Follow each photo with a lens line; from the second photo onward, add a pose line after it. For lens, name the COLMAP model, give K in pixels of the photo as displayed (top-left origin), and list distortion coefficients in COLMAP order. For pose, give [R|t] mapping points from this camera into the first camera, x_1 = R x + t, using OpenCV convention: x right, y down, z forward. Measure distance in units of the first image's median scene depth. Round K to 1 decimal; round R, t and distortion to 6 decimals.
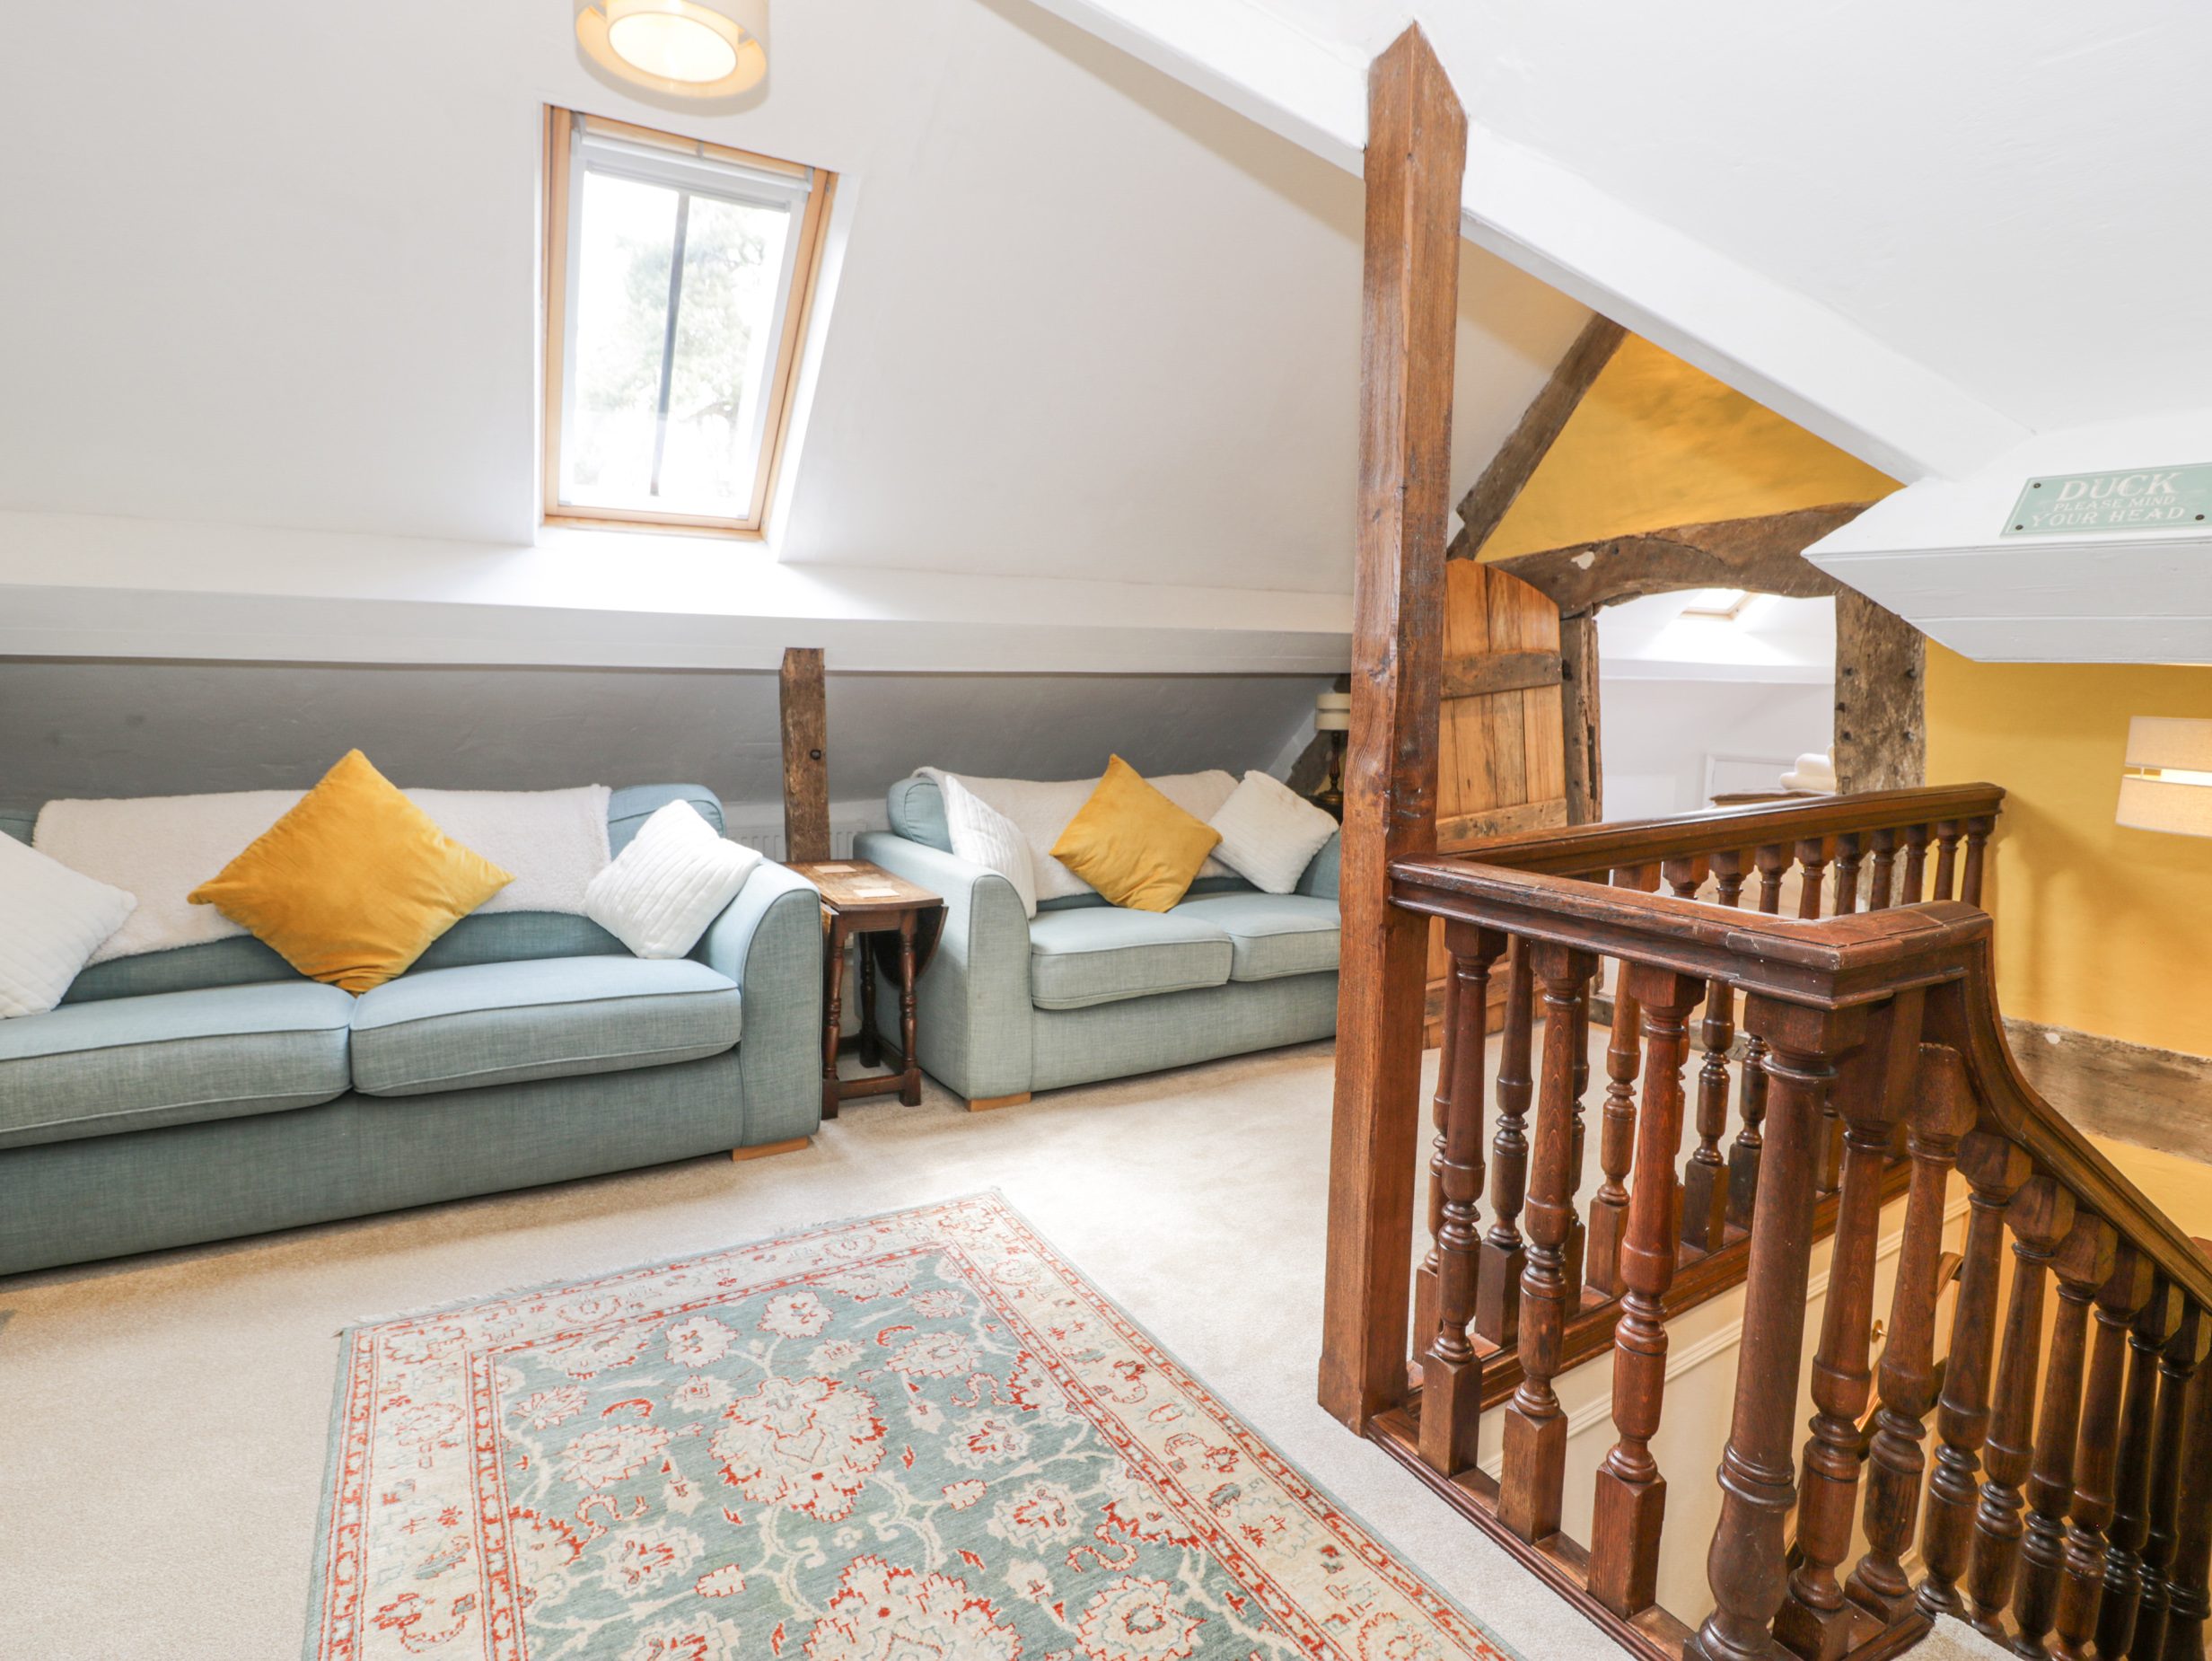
lens RADIAL K [[1060.9, 0, 1106.0], [0, 1060.9, 830.5], [0, 0, 1]] dist [-0.000675, -0.000241]
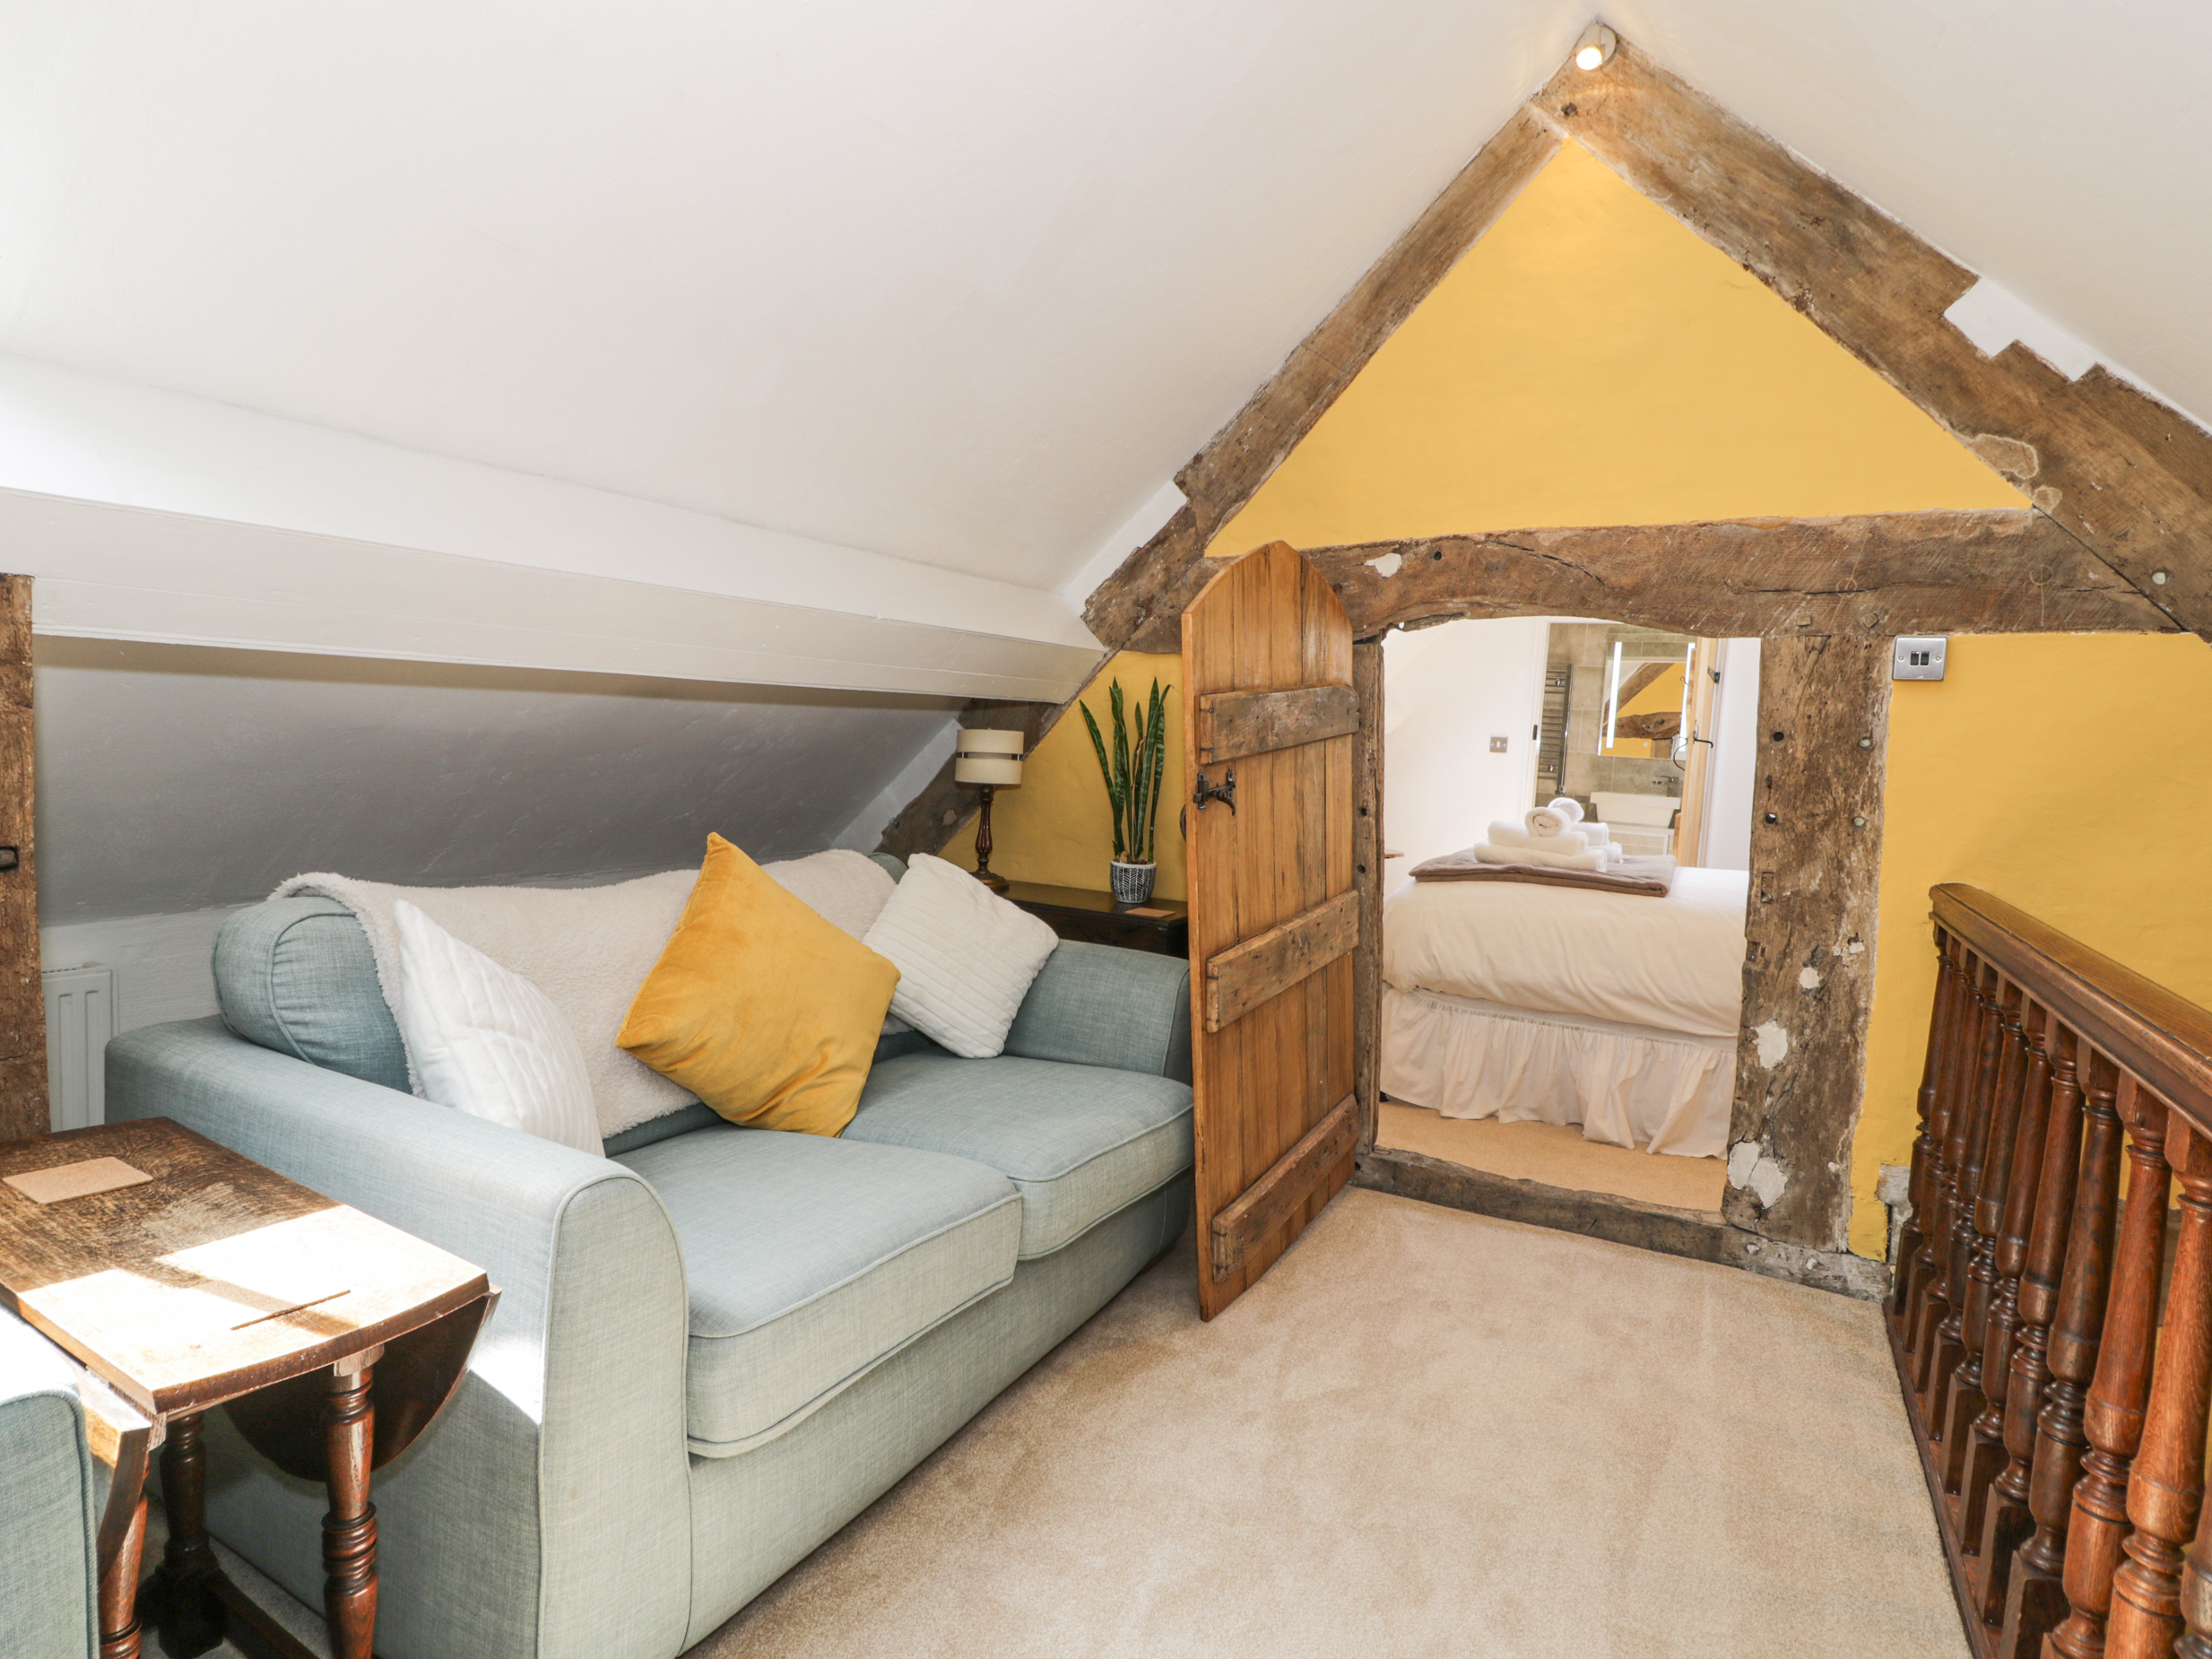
lens RADIAL K [[1190.9, 0, 1096.9], [0, 1190.9, 840.0], [0, 0, 1]] dist [-0.001167, -0.012564]
pose [[0.867961, -0.009040, 0.496550, -0.148176], [0.022253, 0.999538, -0.020701, -0.062241], [-0.496133, 0.029017, 0.867761, 0.459209]]
